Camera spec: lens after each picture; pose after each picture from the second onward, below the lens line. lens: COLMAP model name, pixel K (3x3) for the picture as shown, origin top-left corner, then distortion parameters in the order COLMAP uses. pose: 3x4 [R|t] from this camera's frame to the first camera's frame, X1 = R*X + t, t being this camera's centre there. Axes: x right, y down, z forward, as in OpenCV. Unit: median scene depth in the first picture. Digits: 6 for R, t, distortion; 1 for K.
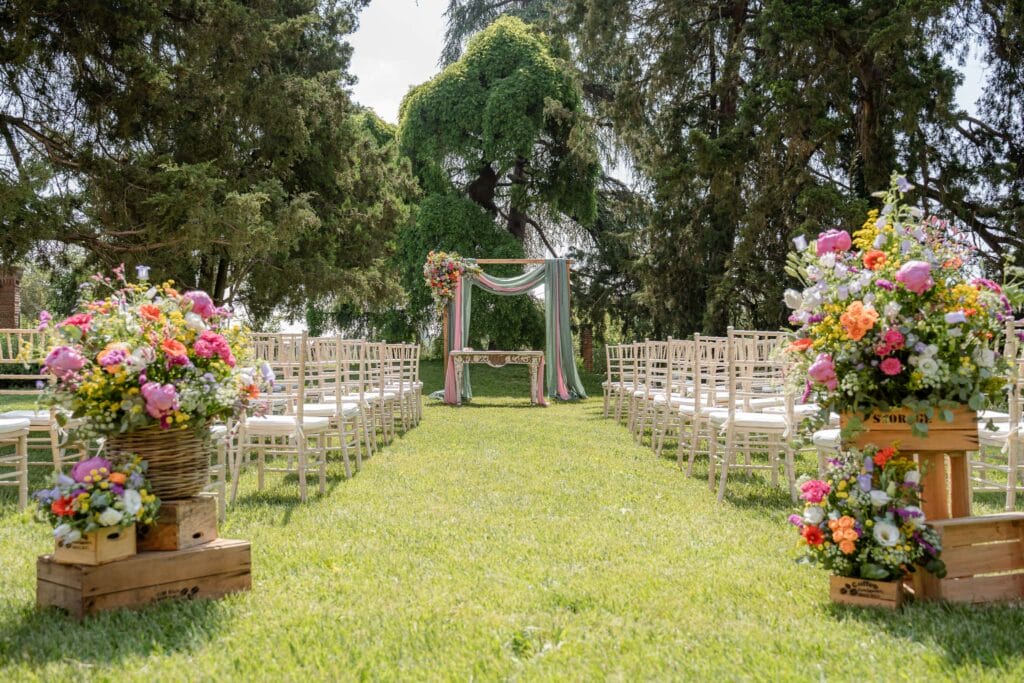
lens RADIAL K [[992.0, 0, 512.0], [0, 992.0, 341.5], [0, 0, 1]] dist [-0.064235, 0.093878]
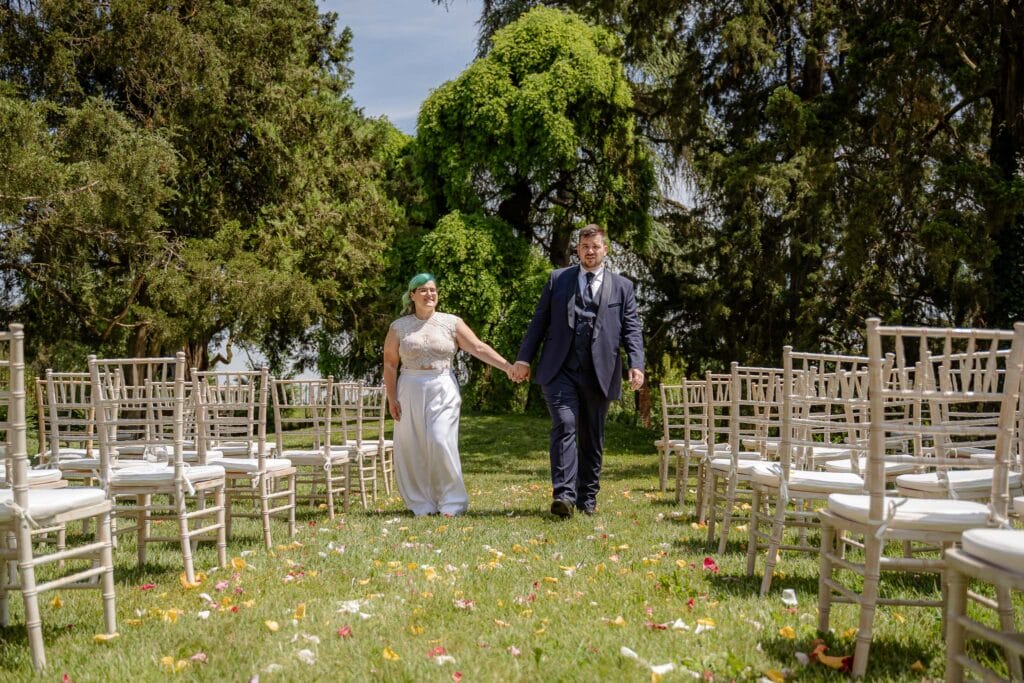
lens RADIAL K [[992.0, 0, 512.0], [0, 992.0, 341.5], [0, 0, 1]] dist [-0.064235, 0.093878]
pose [[0.998076, -0.006516, -0.061660, 0.019458], [0.003070, 0.998436, -0.055824, 0.006495], [0.061928, 0.055527, 0.996535, 0.177312]]
